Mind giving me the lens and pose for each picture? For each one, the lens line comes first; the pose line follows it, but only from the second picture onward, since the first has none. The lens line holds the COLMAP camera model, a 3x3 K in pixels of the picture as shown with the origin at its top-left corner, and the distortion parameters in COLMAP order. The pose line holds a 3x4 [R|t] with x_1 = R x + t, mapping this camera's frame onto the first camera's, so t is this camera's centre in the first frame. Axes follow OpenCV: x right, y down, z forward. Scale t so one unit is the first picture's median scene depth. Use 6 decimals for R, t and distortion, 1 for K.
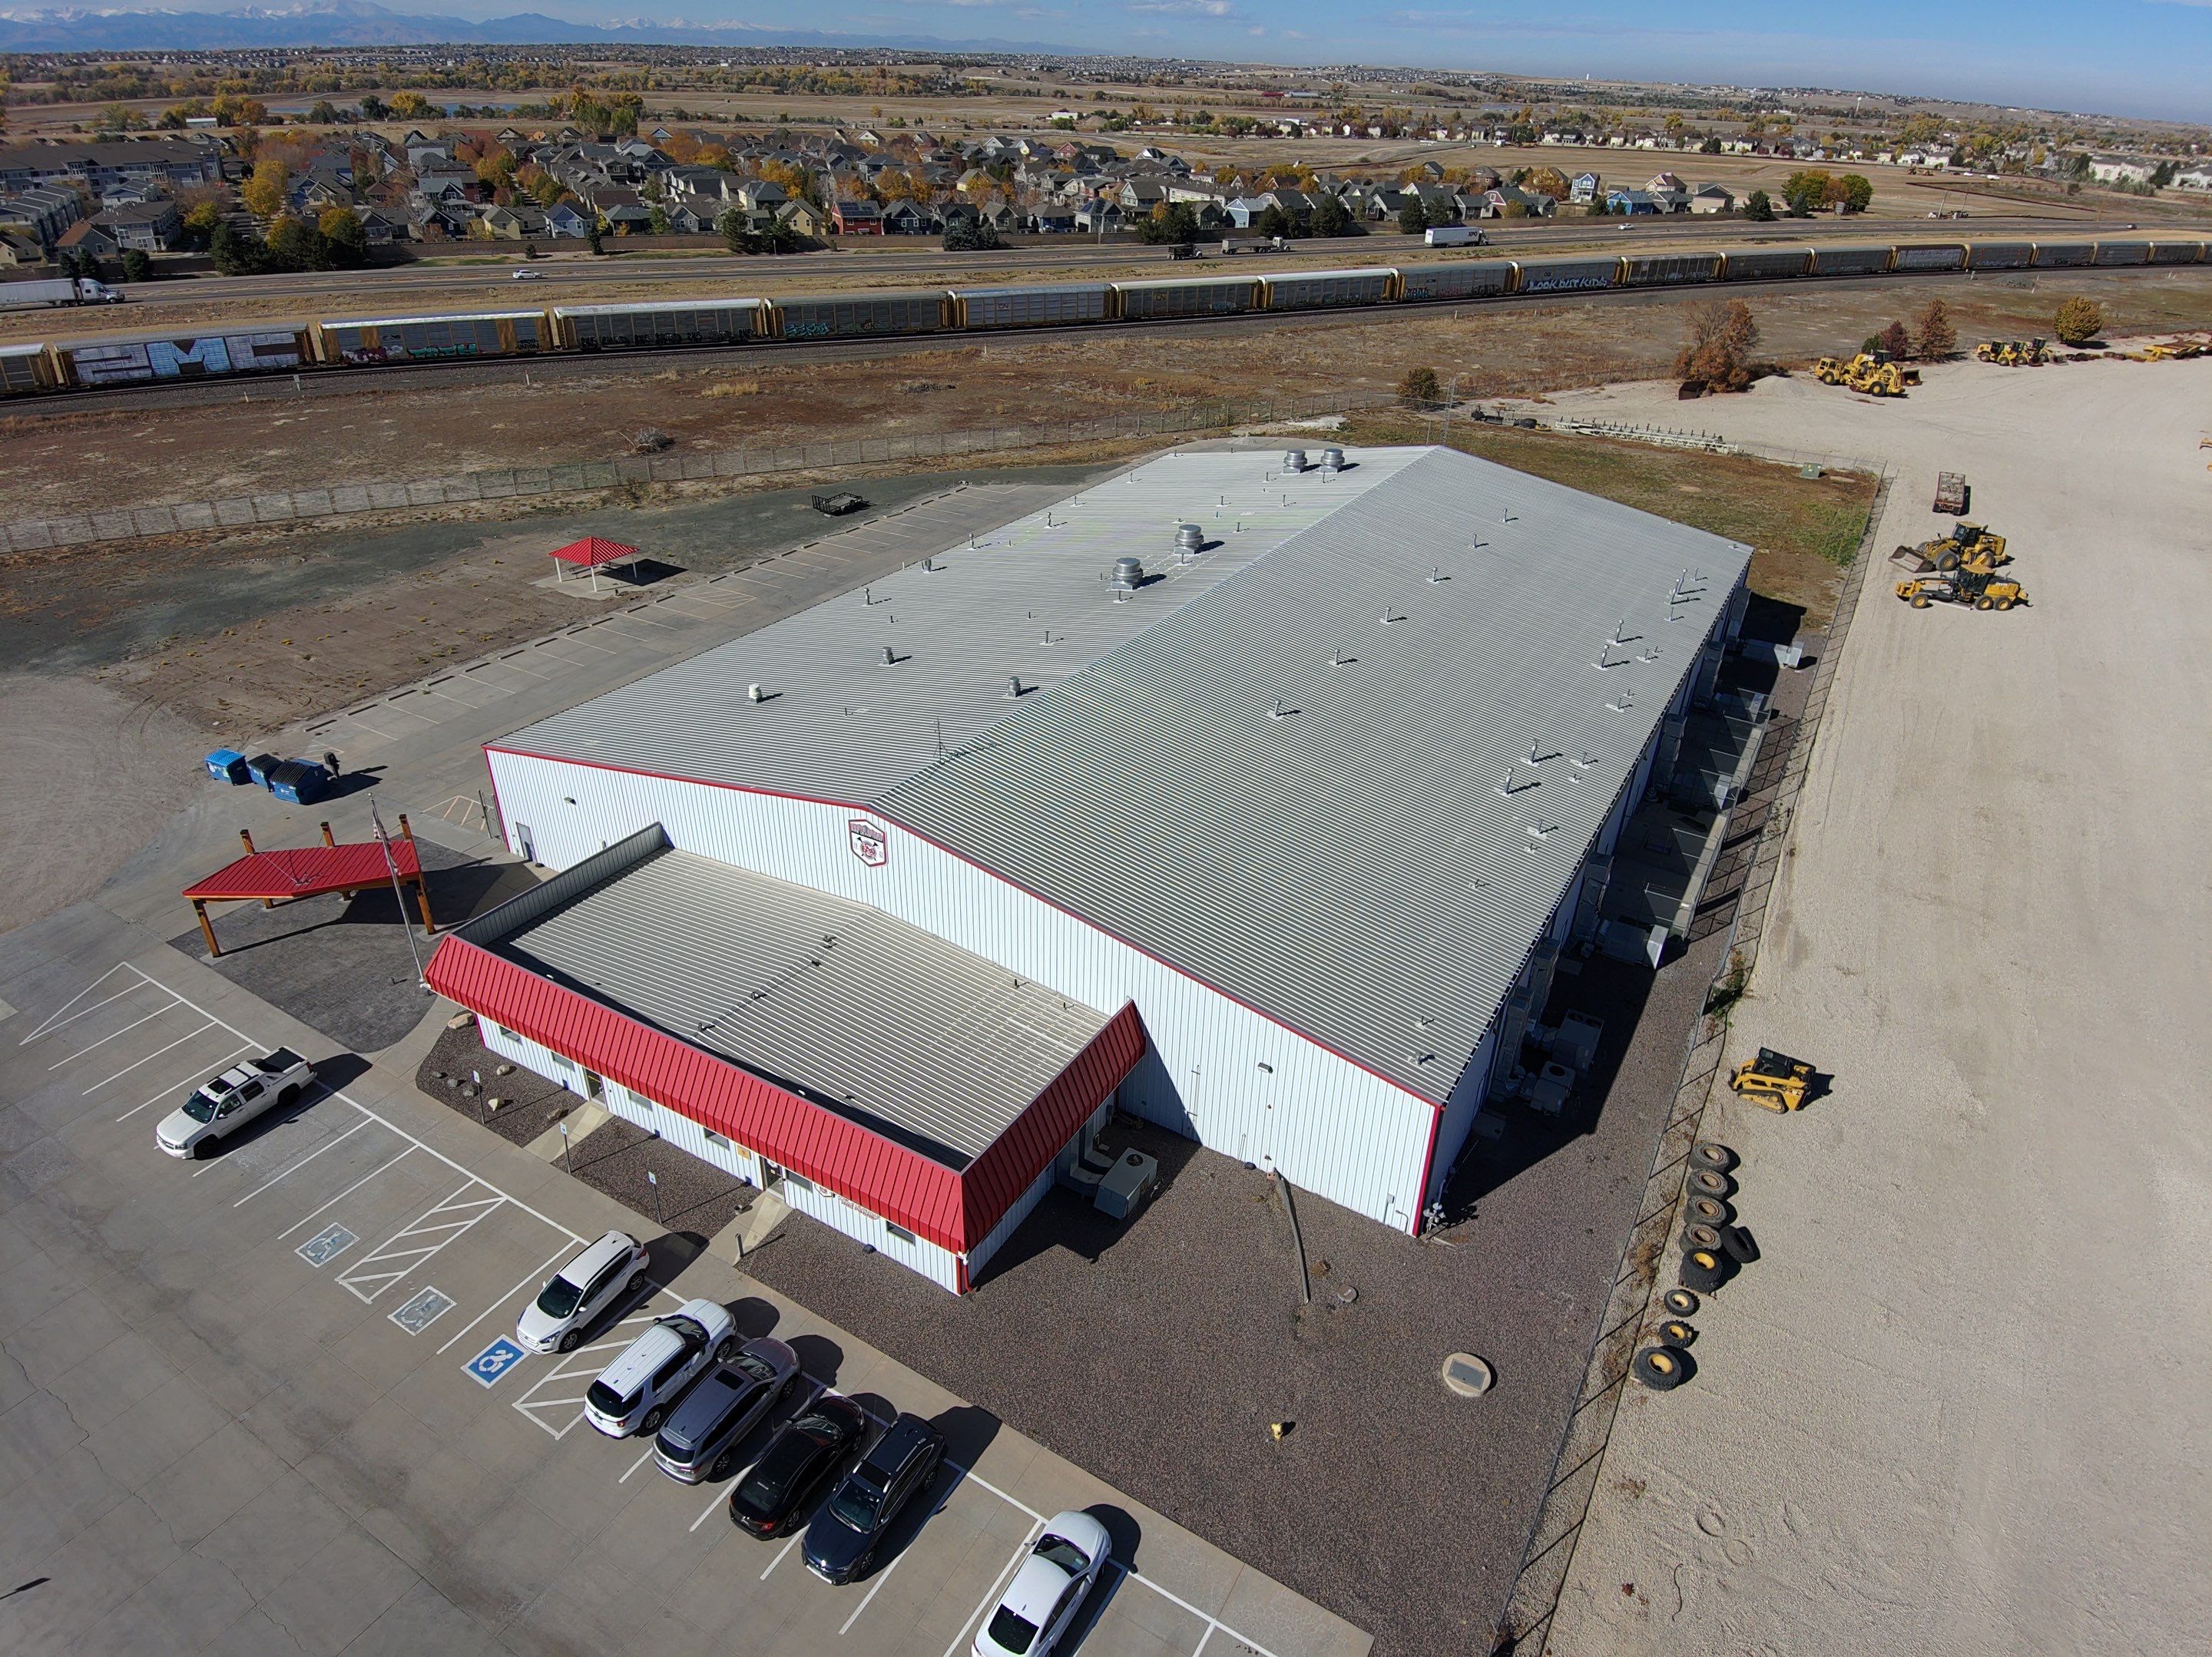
lens RADIAL K [[1299.6, 0, 1106.0], [0, 1299.6, 828.5], [0, 0, 1]] dist [0.076581, -0.107891]
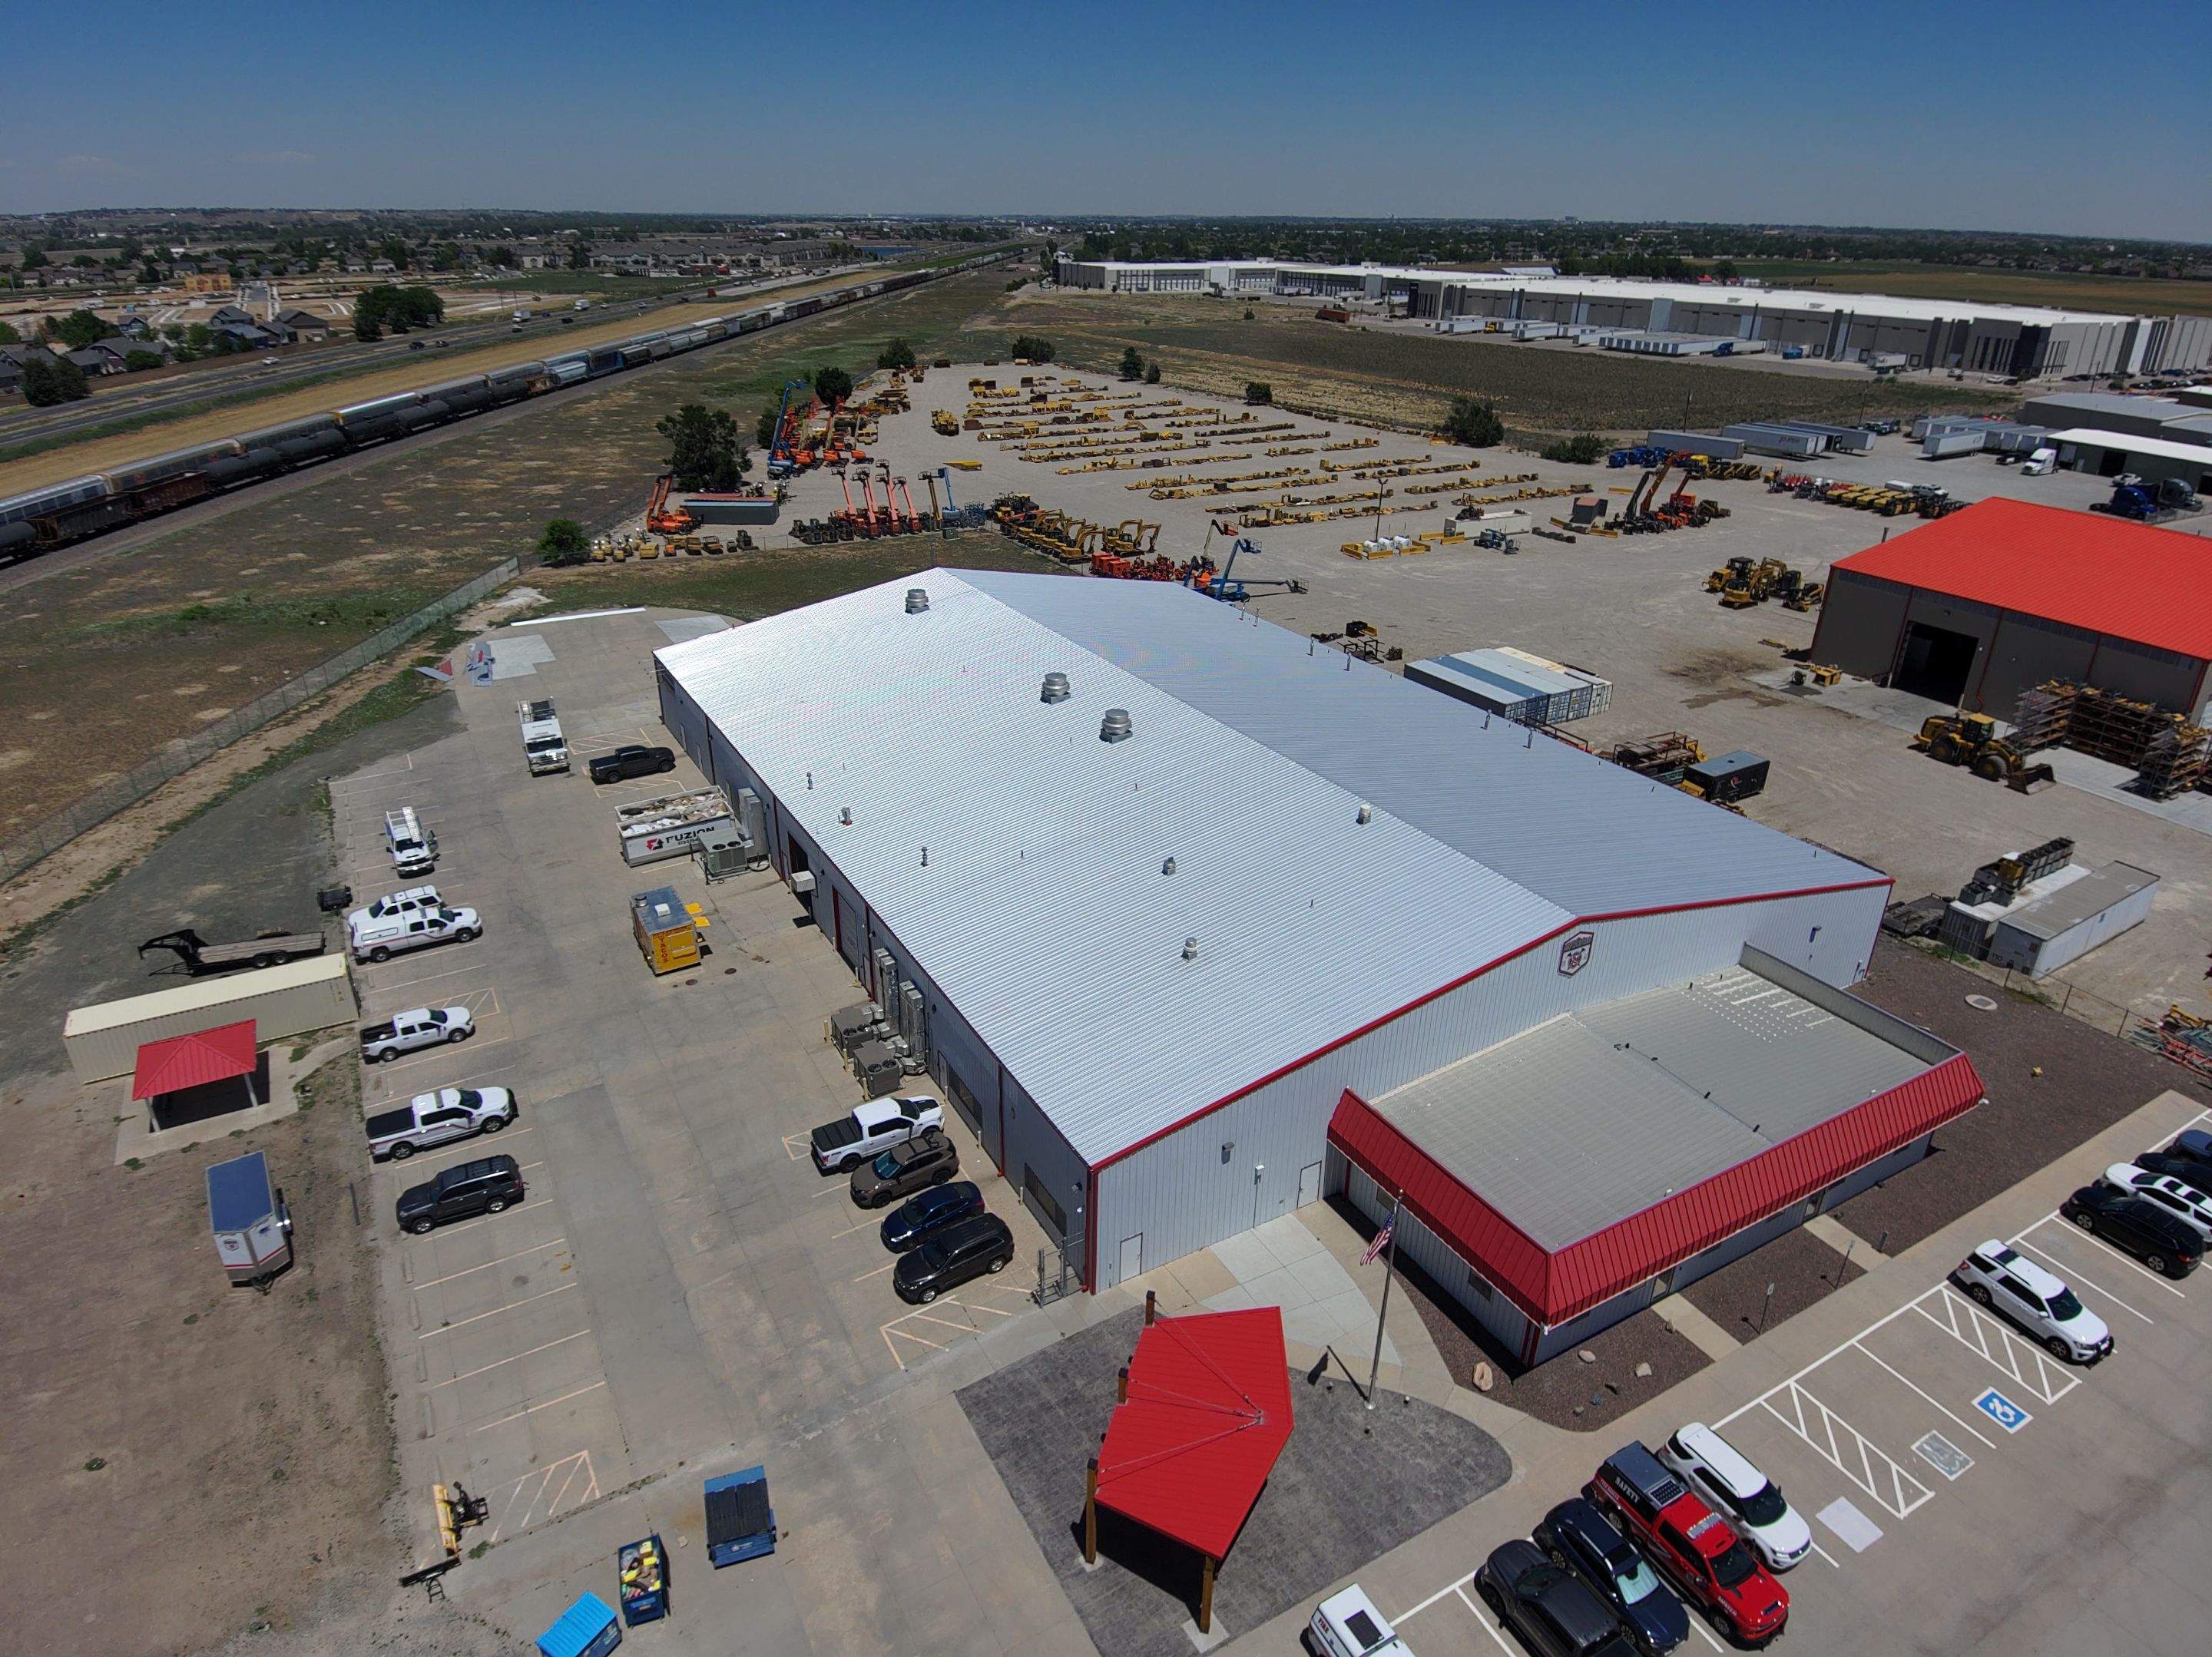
lens RADIAL K [[1292.8, 0, 1105.4], [0, 1292.8, 835.0], [0, 0, 1]] dist [0.084337, -0.115845]
pose [[0.491714, -0.388314, 0.779378, -0.519198], [0.435063, 0.884891, 0.166401, -0.187136], [-0.754280, 0.257257, 0.604053, 0.268452]]
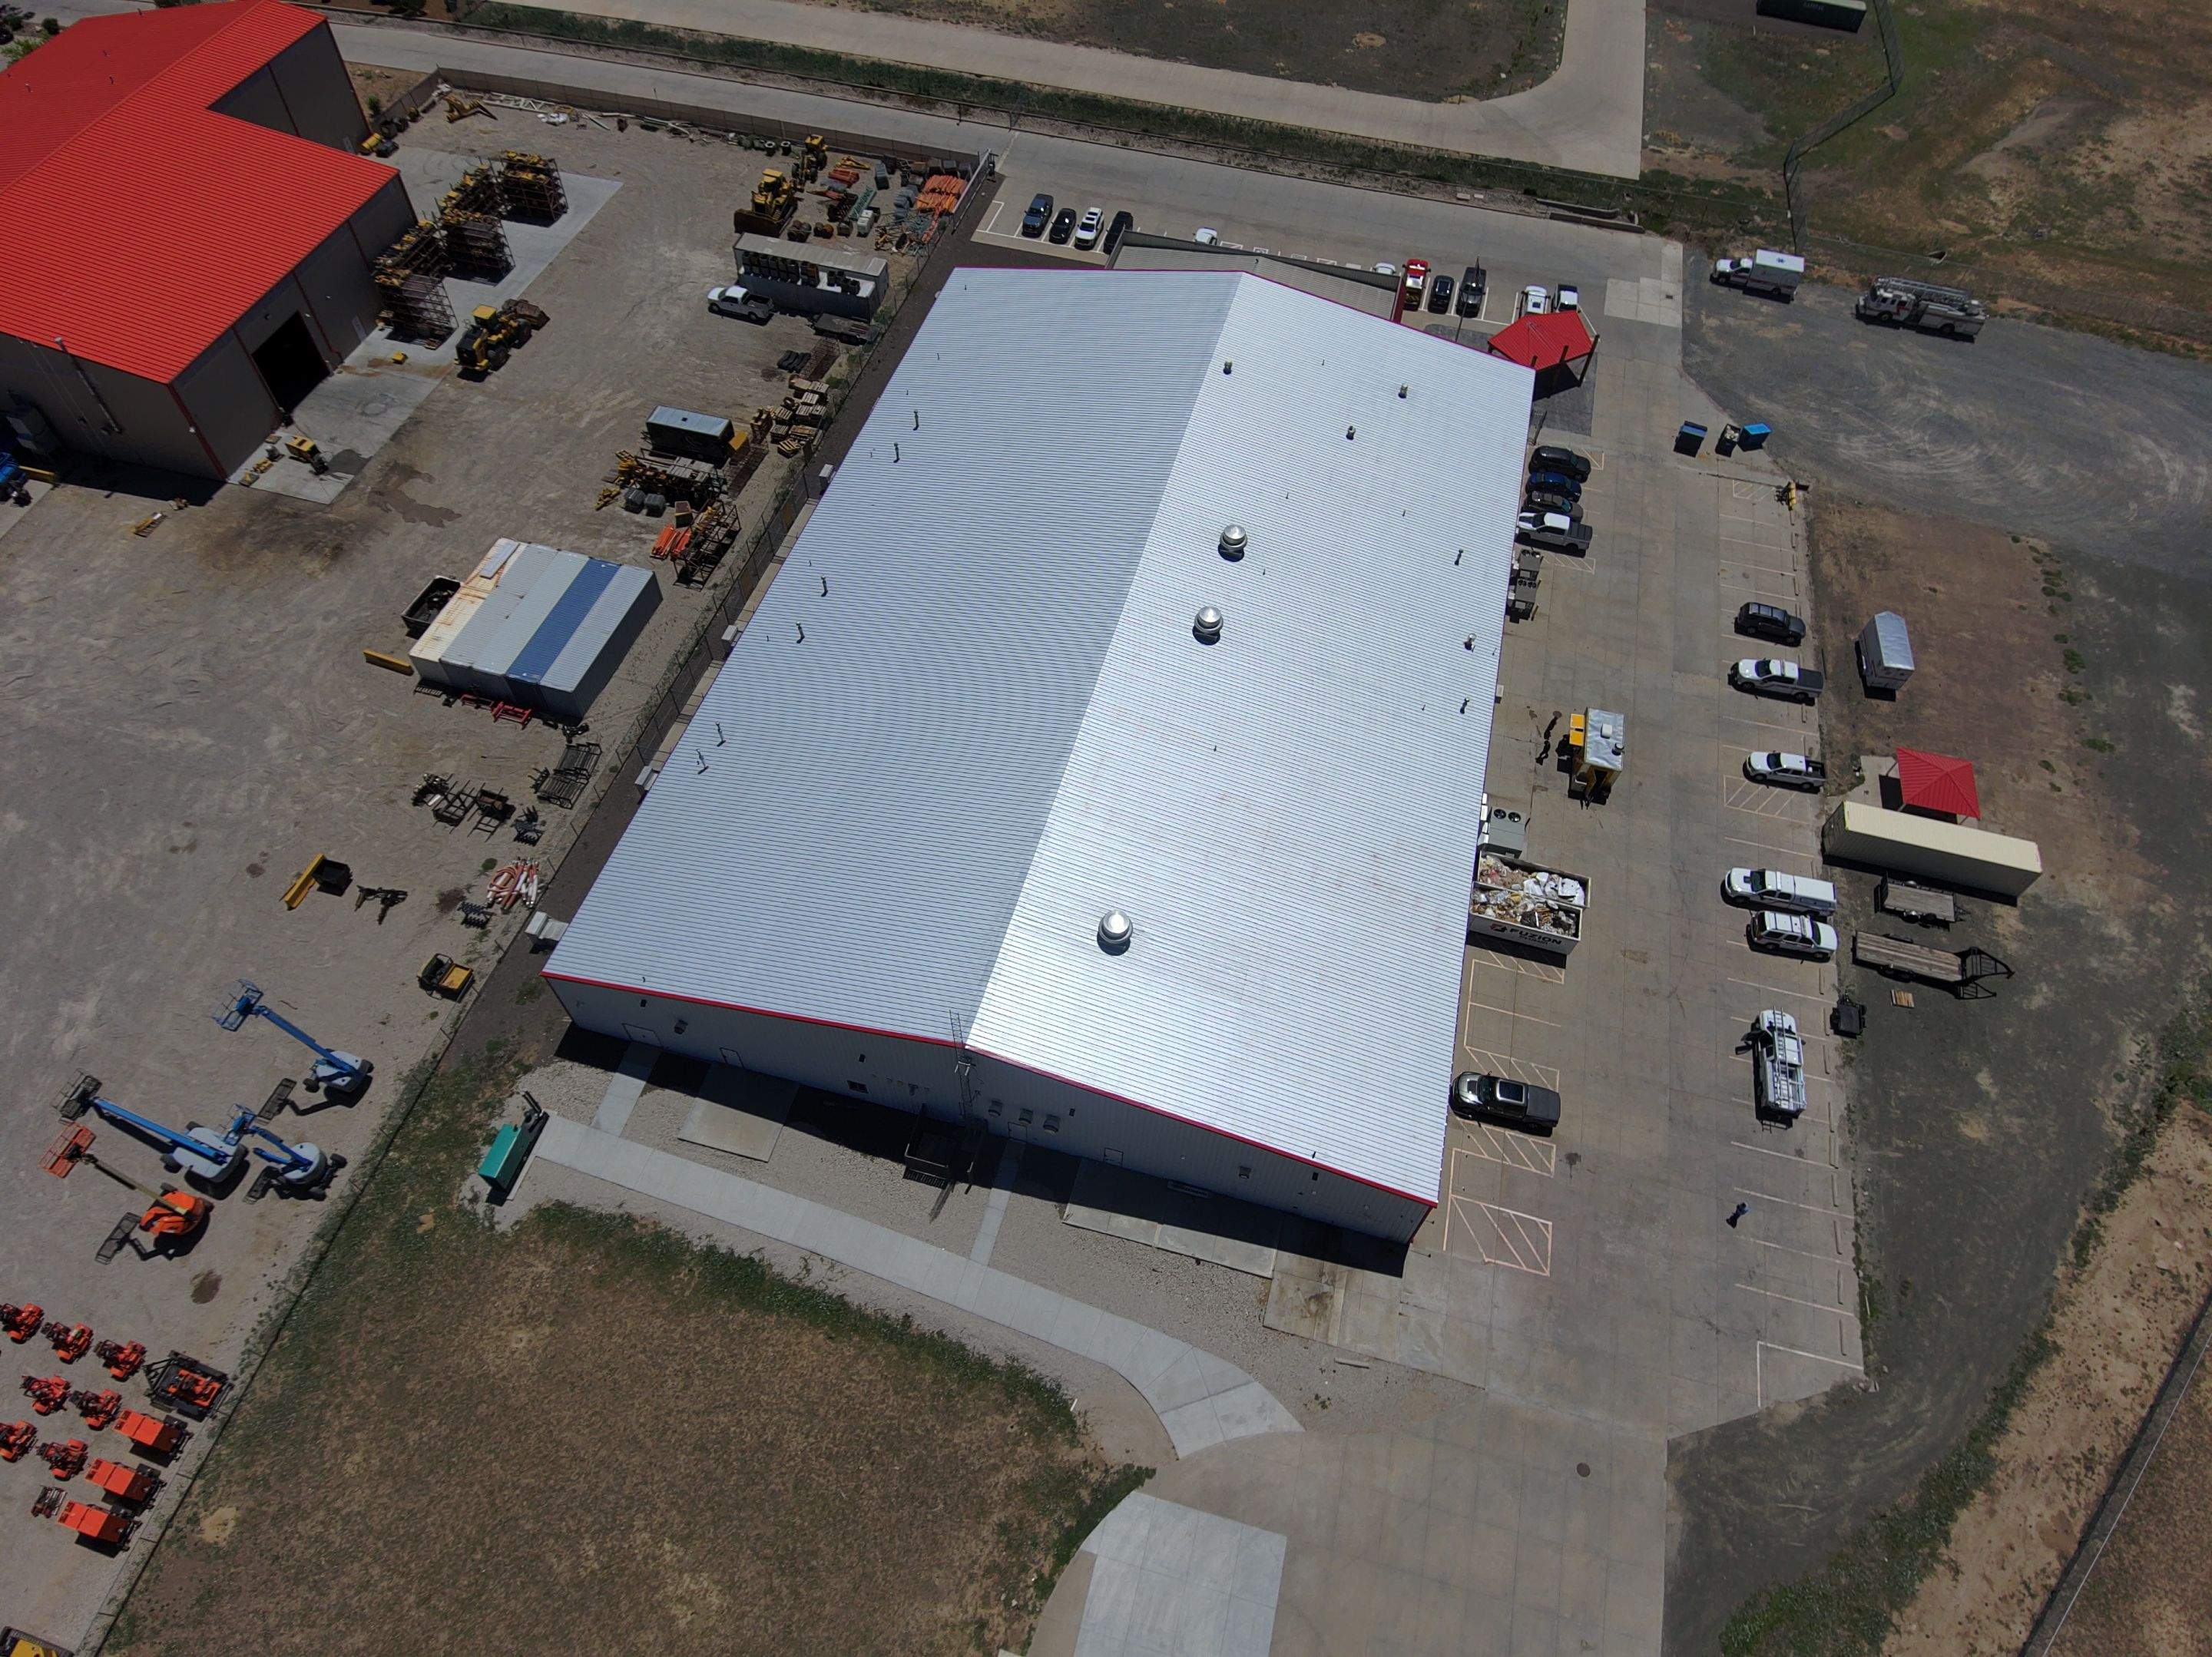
lens RADIAL K [[1299.6, 0, 1106.0], [0, 1299.6, 828.5], [0, 0, 1]] dist [0.076581, -0.107891]
pose [[-0.960003, 0.195131, -0.200796, 0.256211], [-0.181429, 0.112698, 0.976925, -0.801515], [0.213257, 0.974281, -0.072788, 0.836030]]
